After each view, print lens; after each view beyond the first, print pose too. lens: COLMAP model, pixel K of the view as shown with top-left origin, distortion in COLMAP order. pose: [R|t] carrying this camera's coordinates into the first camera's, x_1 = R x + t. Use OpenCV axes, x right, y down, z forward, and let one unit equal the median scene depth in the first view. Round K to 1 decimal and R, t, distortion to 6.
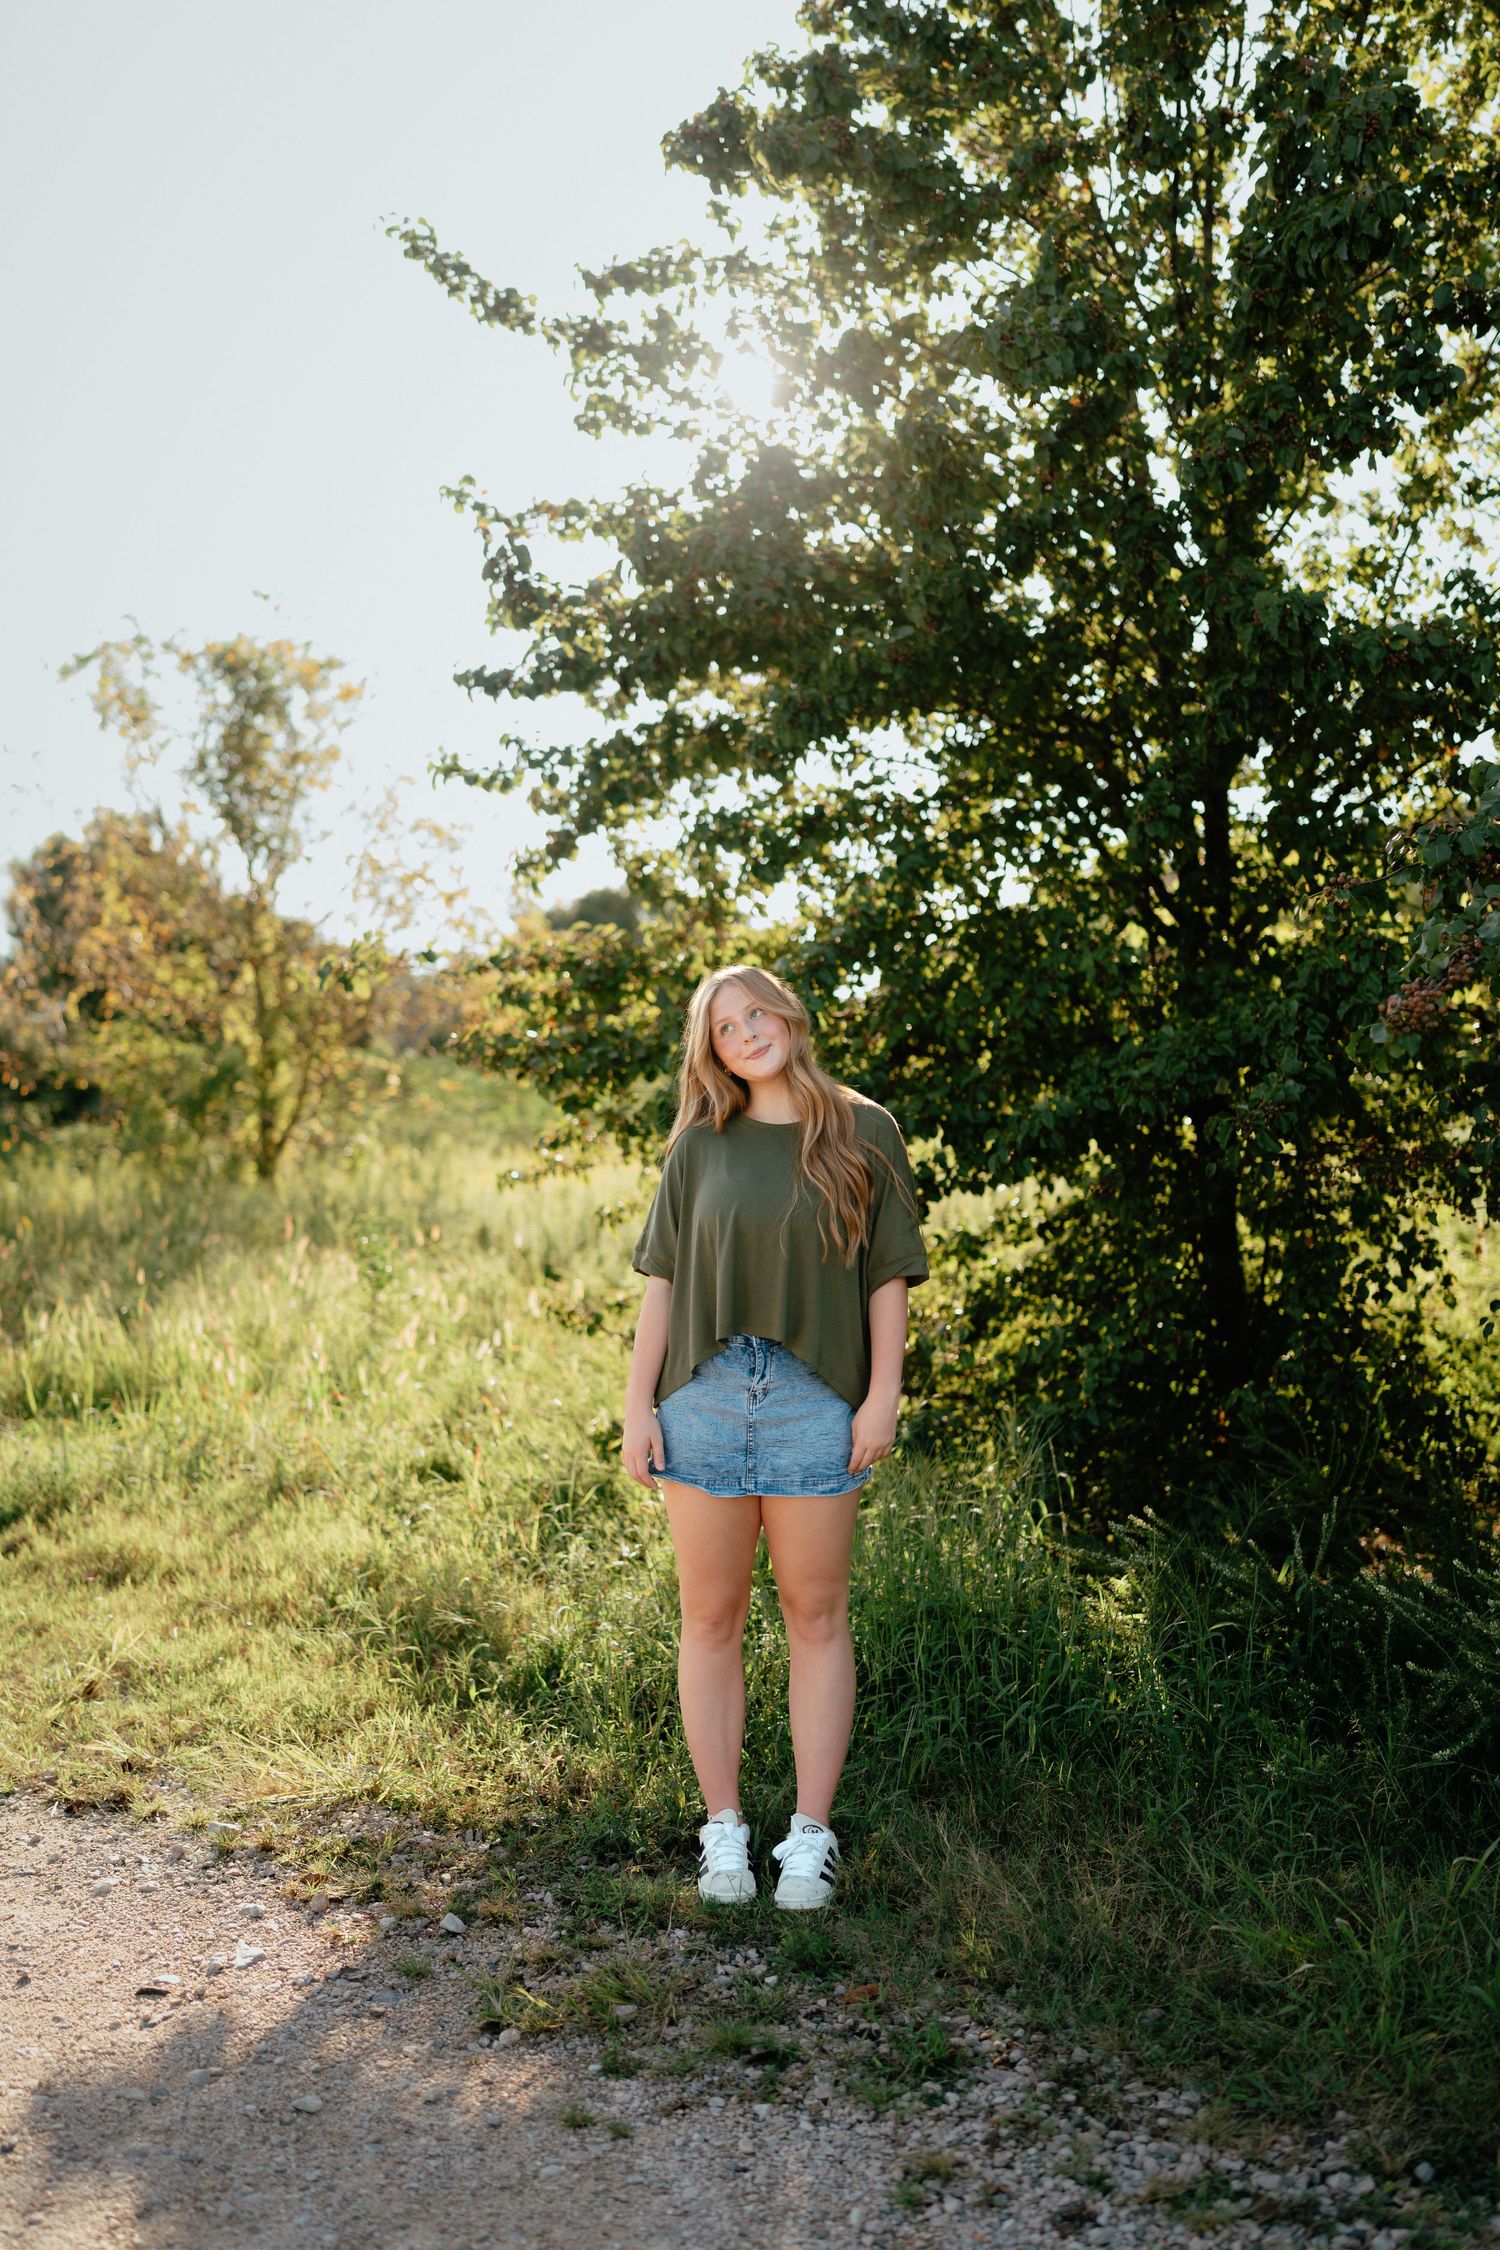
lens RADIAL K [[2217.0, 0, 745.1], [0, 2217.0, 1117.2], [0, 0, 1]] dist [0.011250, 0.012204]
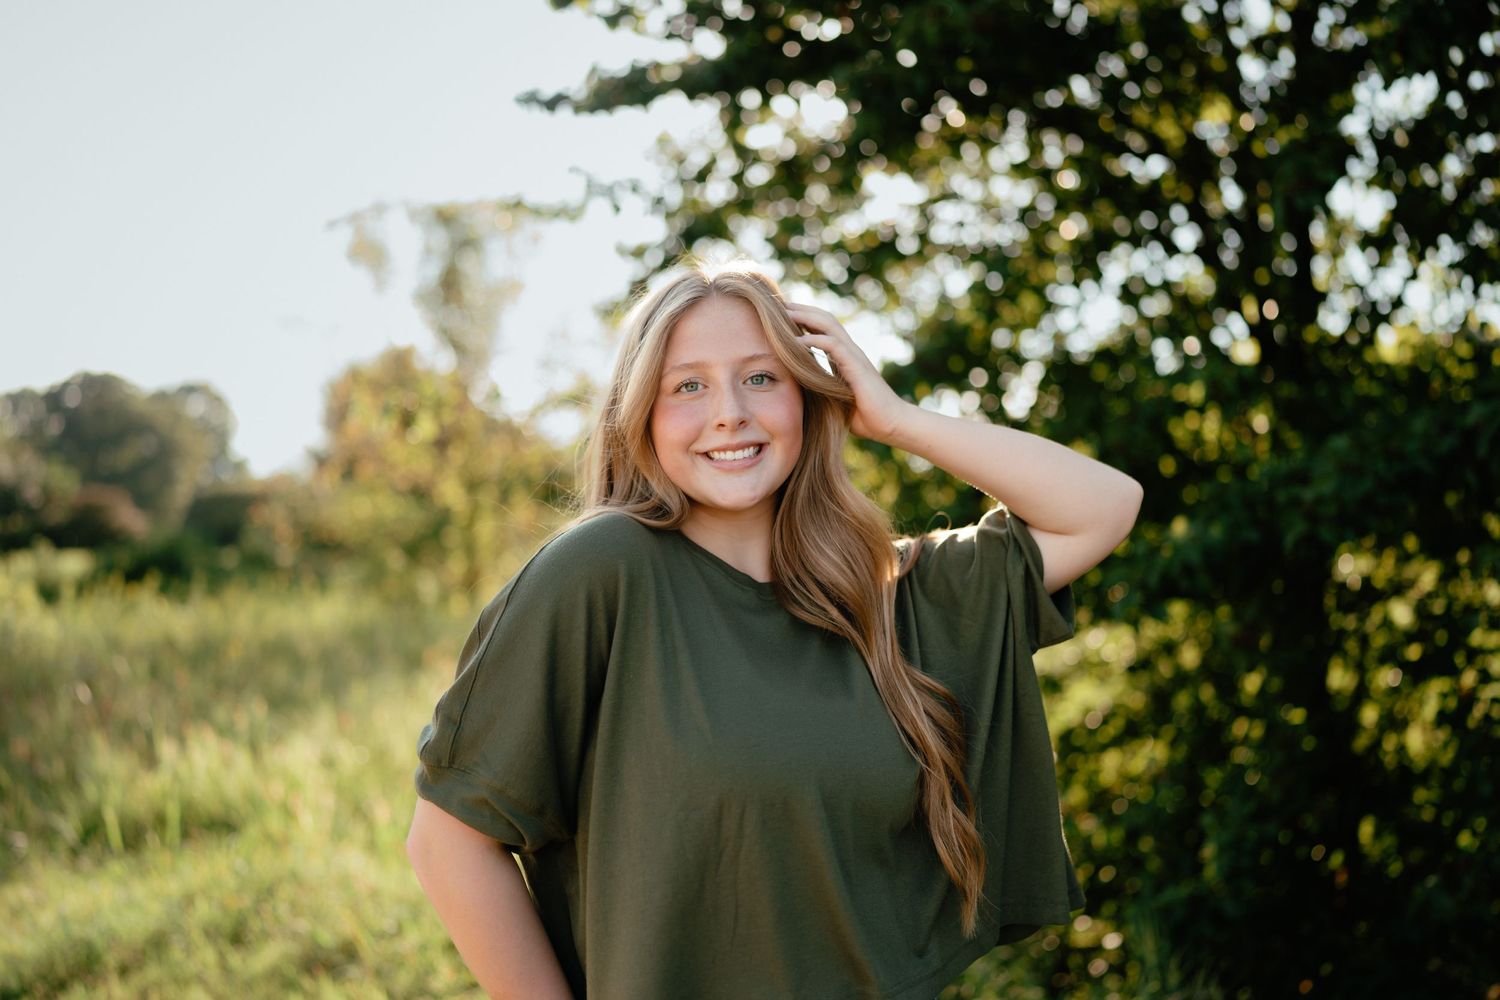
lens RADIAL K [[1480.3, 0, 750.0], [0, 1480.3, 500.0], [0, 0, 1]] dist [0.014303, 0.001114]
pose [[0.998058, -0.007433, -0.061850, 0.009576], [0.004987, 0.999203, -0.039610, 0.001602], [0.062095, 0.039225, 0.997299, 0.354120]]
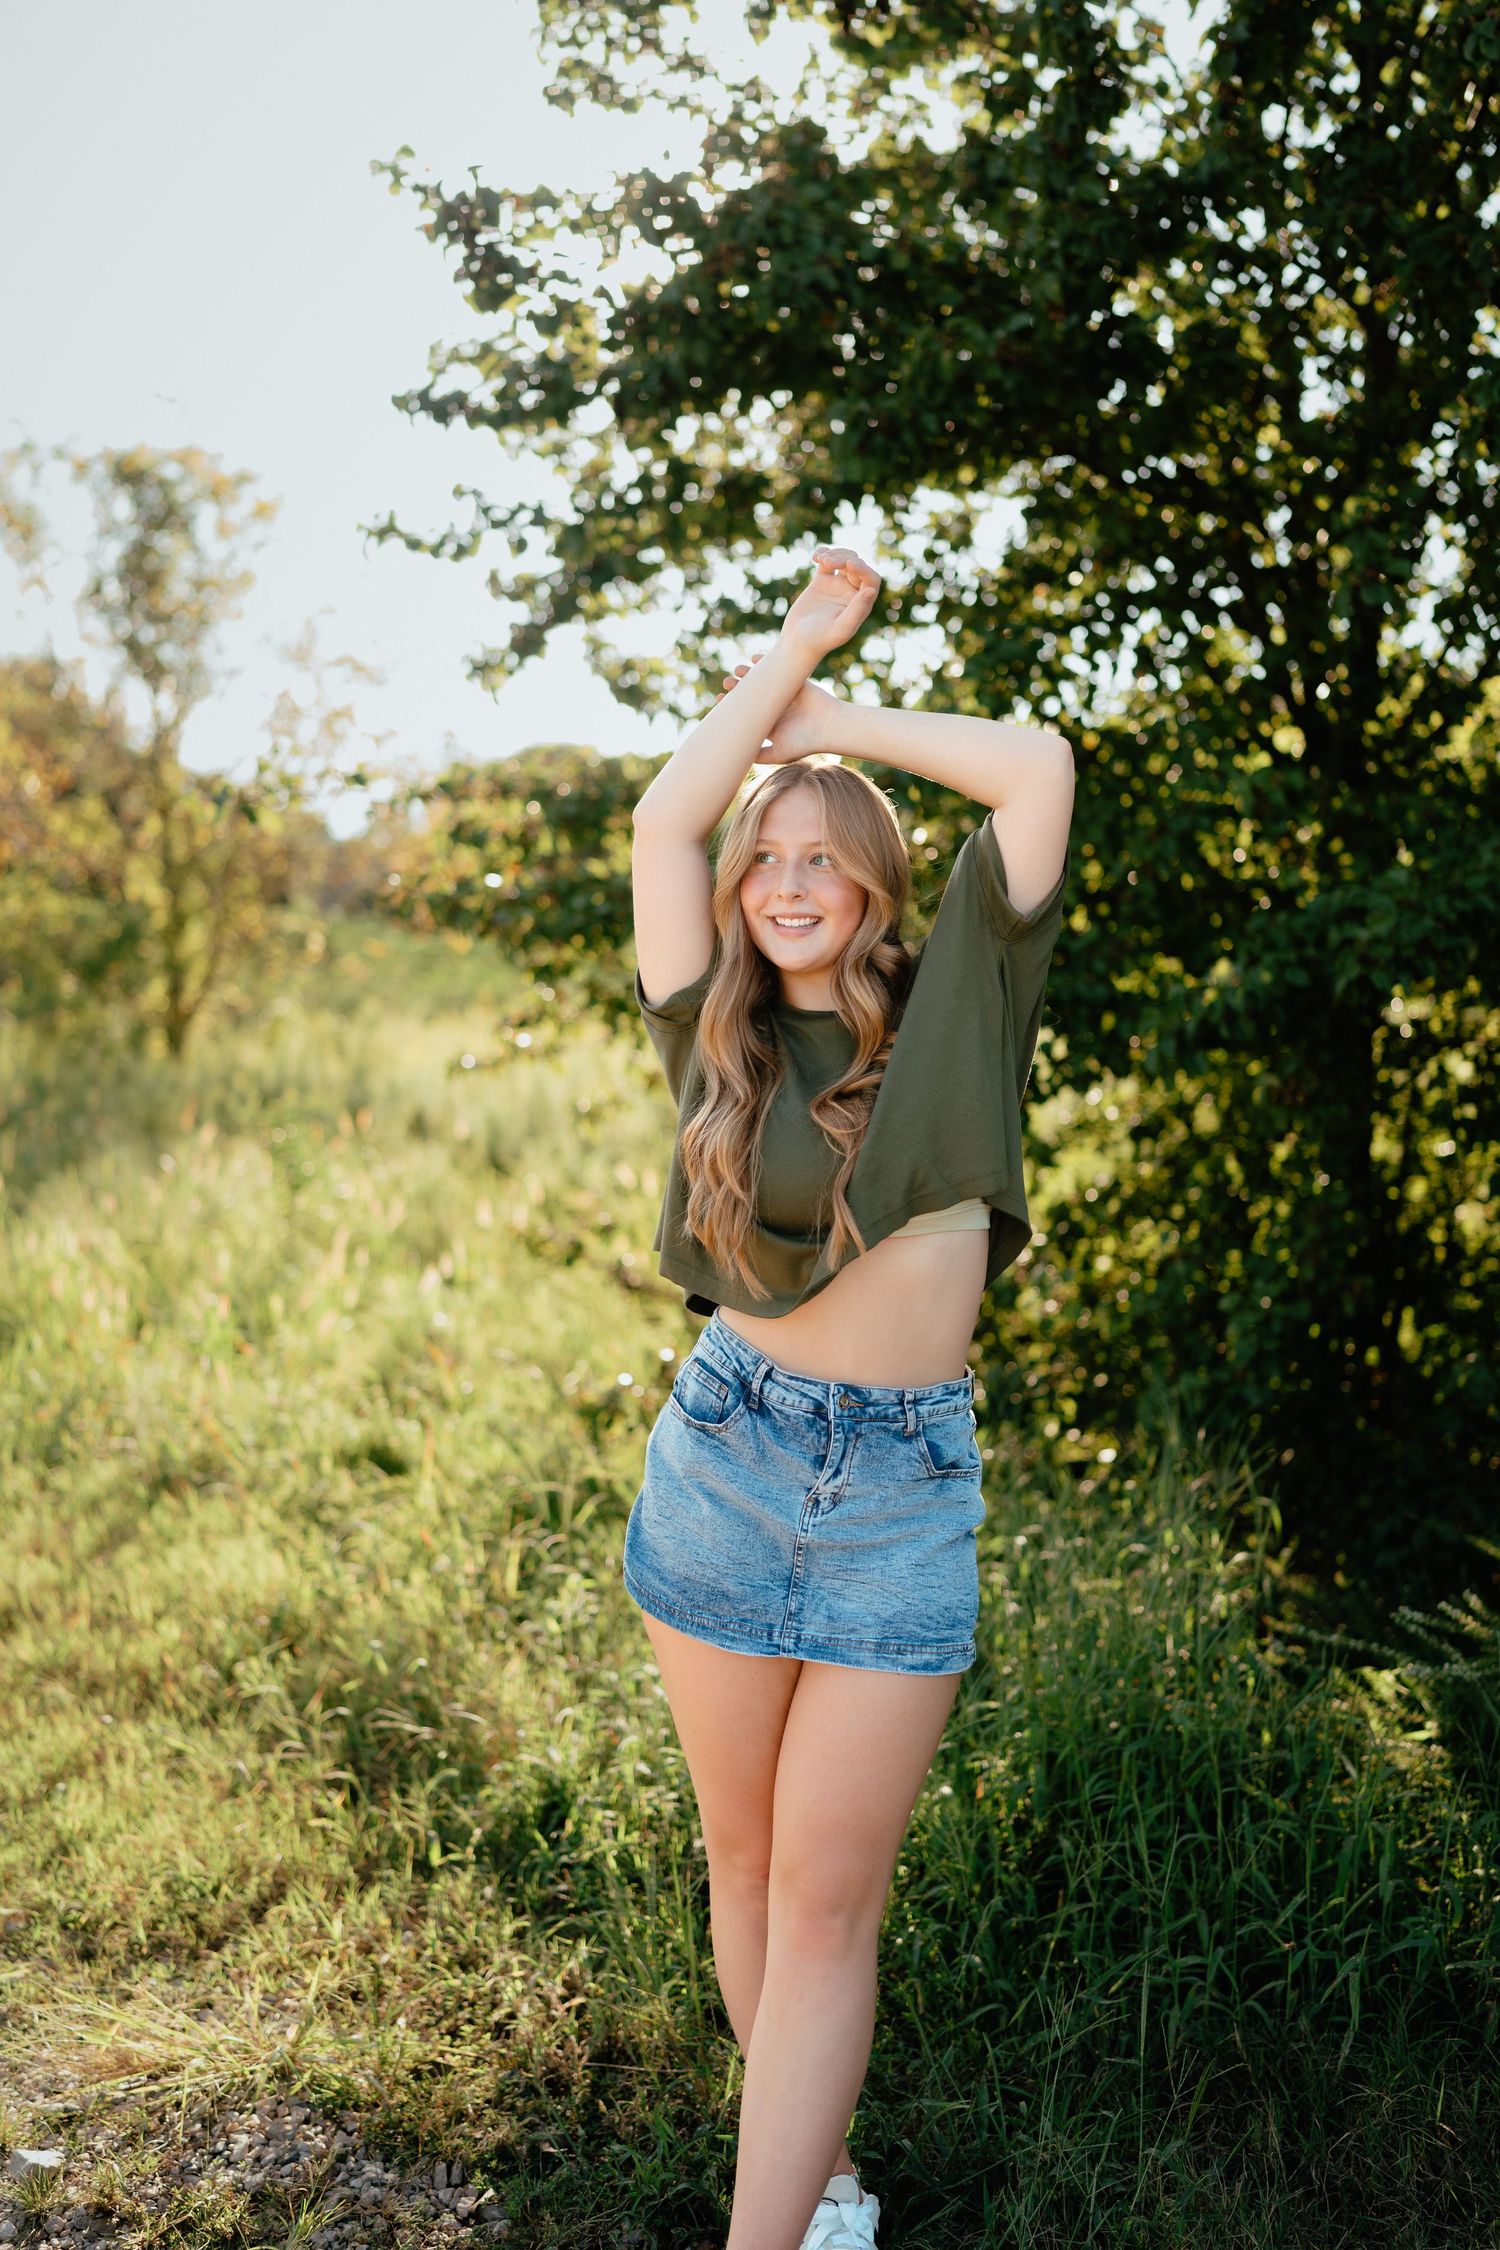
lens RADIAL K [[2217.0, 0, 745.1], [0, 2217.0, 1117.2], [0, 0, 1]] dist [0.011250, 0.012204]
pose [[0.999437, 0.003912, 0.033327, -0.033992], [-0.005902, 0.998192, 0.059817, -0.001973], [-0.033033, -0.059980, 0.997653, 0.221391]]
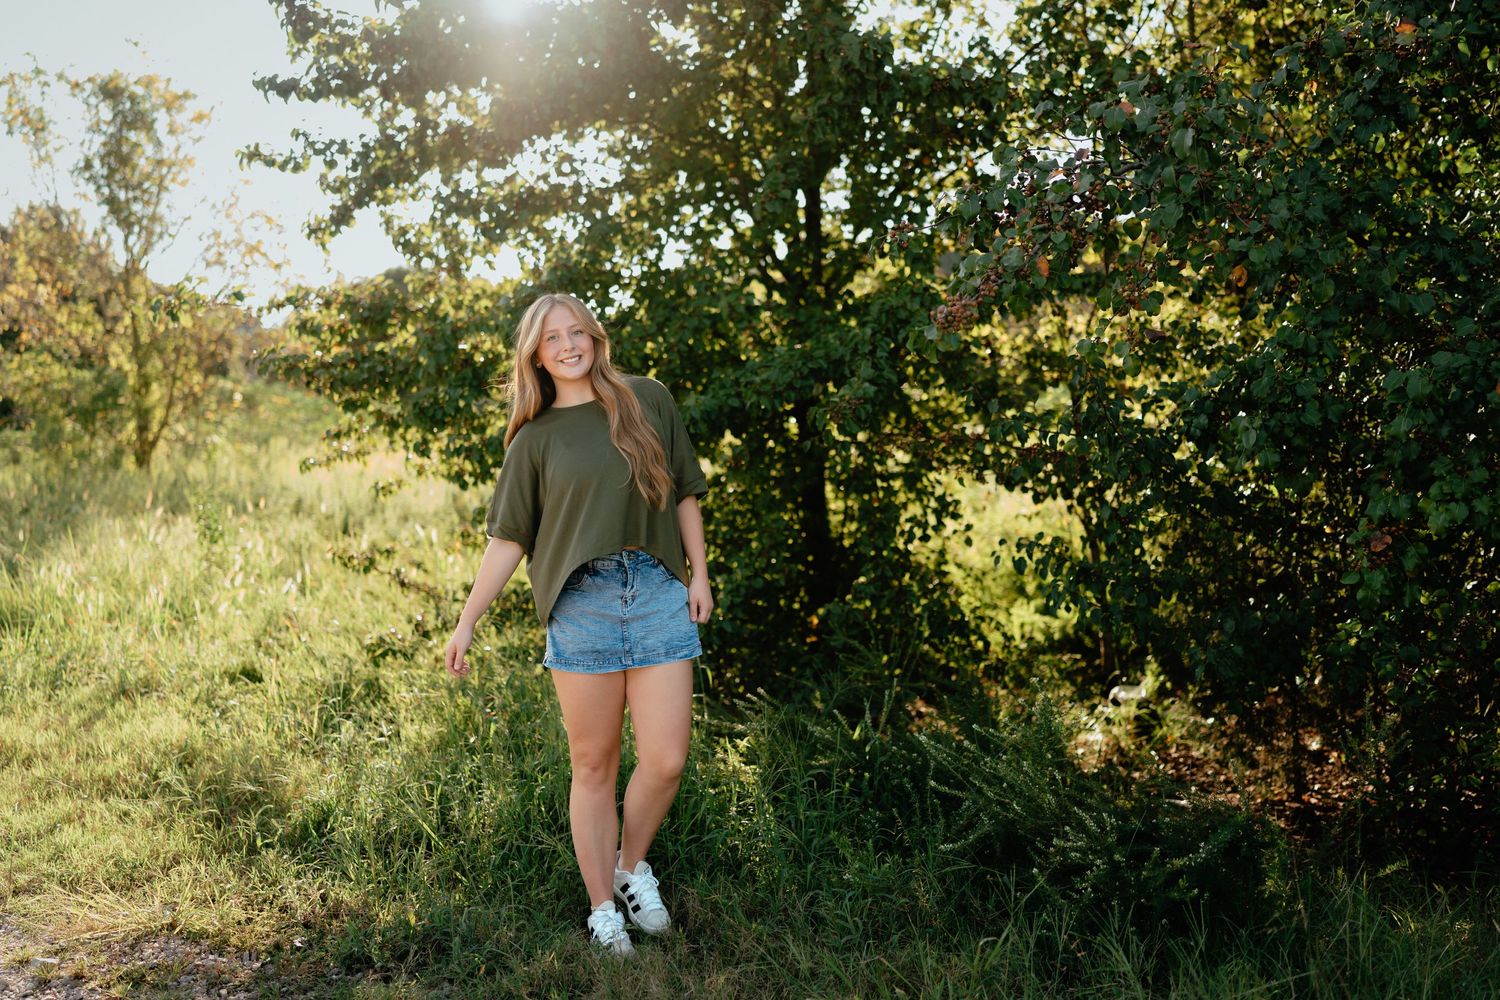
lens RADIAL K [[1472.5, 0, 750.0], [0, 1472.5, 500.0], [0, 0, 1]] dist [0.010908, 0.006636]
pose [[0.985986, -0.005967, 0.166722, 0.013025], [-0.002074, 0.998844, 0.048014, 0.008282], [-0.166816, -0.047687, 0.984834, 0.062651]]
